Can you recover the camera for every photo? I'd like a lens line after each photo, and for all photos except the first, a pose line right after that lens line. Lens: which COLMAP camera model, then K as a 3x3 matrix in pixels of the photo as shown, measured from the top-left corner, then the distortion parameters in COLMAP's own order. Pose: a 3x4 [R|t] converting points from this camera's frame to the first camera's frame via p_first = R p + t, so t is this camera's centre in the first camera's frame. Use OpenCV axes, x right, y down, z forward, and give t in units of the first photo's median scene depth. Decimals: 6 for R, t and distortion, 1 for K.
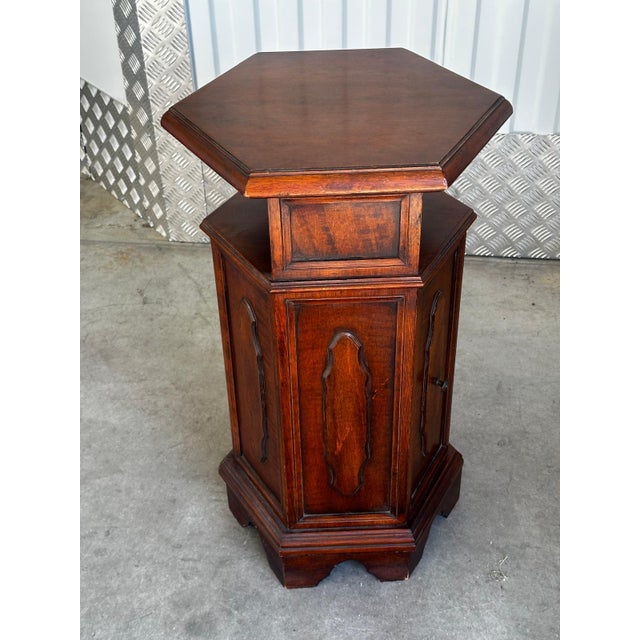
lens RADIAL K [[888.2, 0, 324.6], [0, 888.2, 311.3], [0, 0, 1]] dist [0.080306, 0.000000]
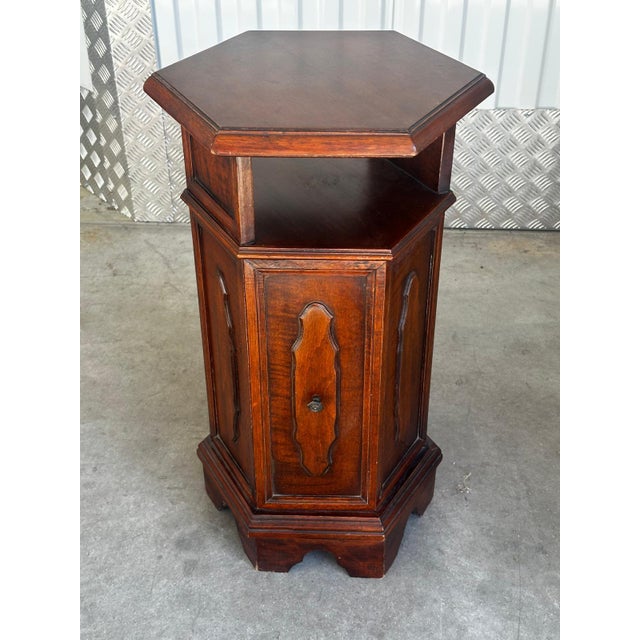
lens RADIAL K [[888.2, 0, 317.0], [0, 888.2, 315.4], [0, 0, 1]] dist [0.080306, 0.000000]
pose [[0.997869, -0.024866, 0.060321, -0.031541], [0.027119, 0.998954, -0.036822, 0.088306], [-0.059343, 0.038380, 0.997500, -0.058231]]
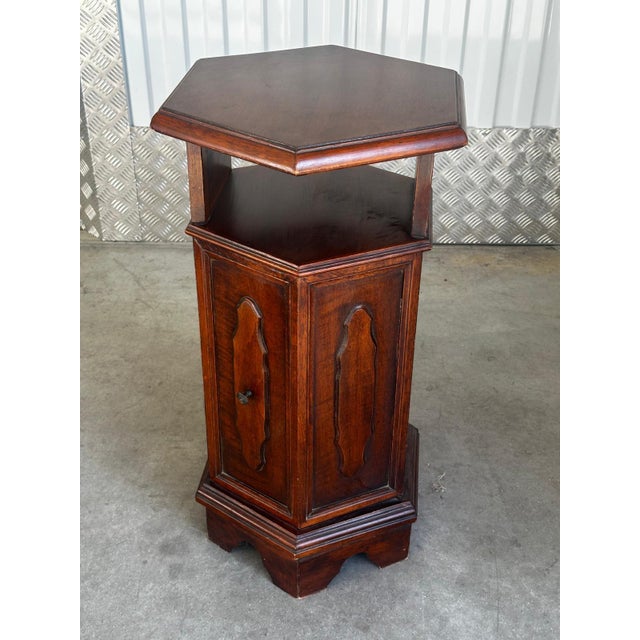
lens RADIAL K [[888.2, 0, 319.0], [0, 888.2, 319.6], [0, 0, 1]] dist [0.080306, 0.000000]
pose [[0.992157, -0.040060, 0.118409, -0.057722], [0.048027, 0.996715, -0.065216, 0.110892], [-0.115407, 0.070391, 0.990821, -0.078419]]
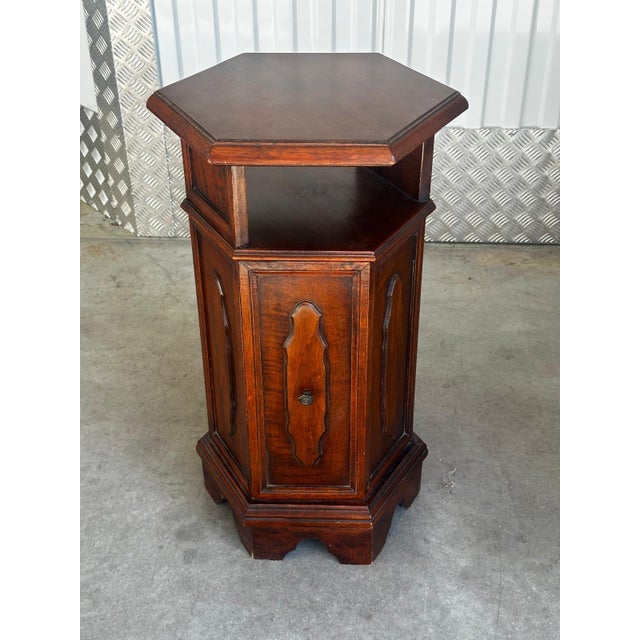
lens RADIAL K [[888.2, 0, 322.4], [0, 888.2, 318.0], [0, 0, 1]] dist [0.080306, 0.000000]
pose [[0.997553, -0.026217, 0.064814, -0.026099], [0.030165, 0.997700, -0.060696, 0.109189], [-0.063074, 0.062503, 0.996050, -0.106497]]
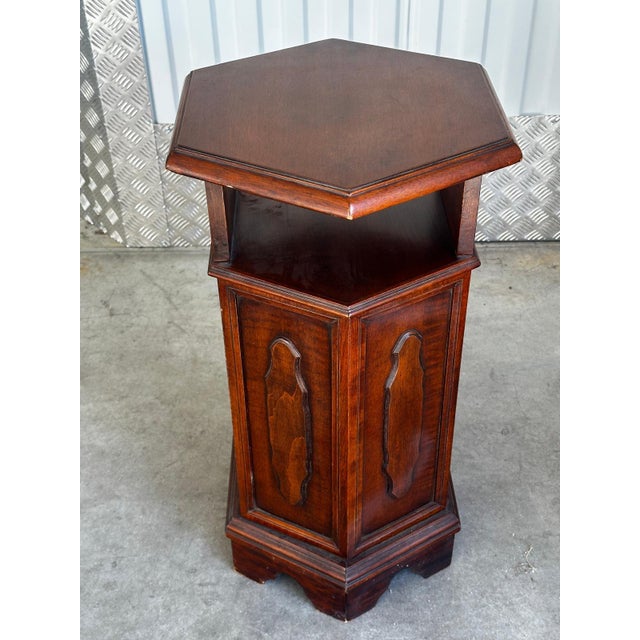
lens RADIAL K [[888.2, 0, 326.1], [0, 888.2, 311.6], [0, 0, 1]] dist [0.080306, 0.000000]
pose [[0.991771, -0.072380, 0.105596, -0.080469], [0.070952, 0.997331, 0.017228, -0.013656], [-0.106561, -0.009594, 0.994260, 0.034496]]
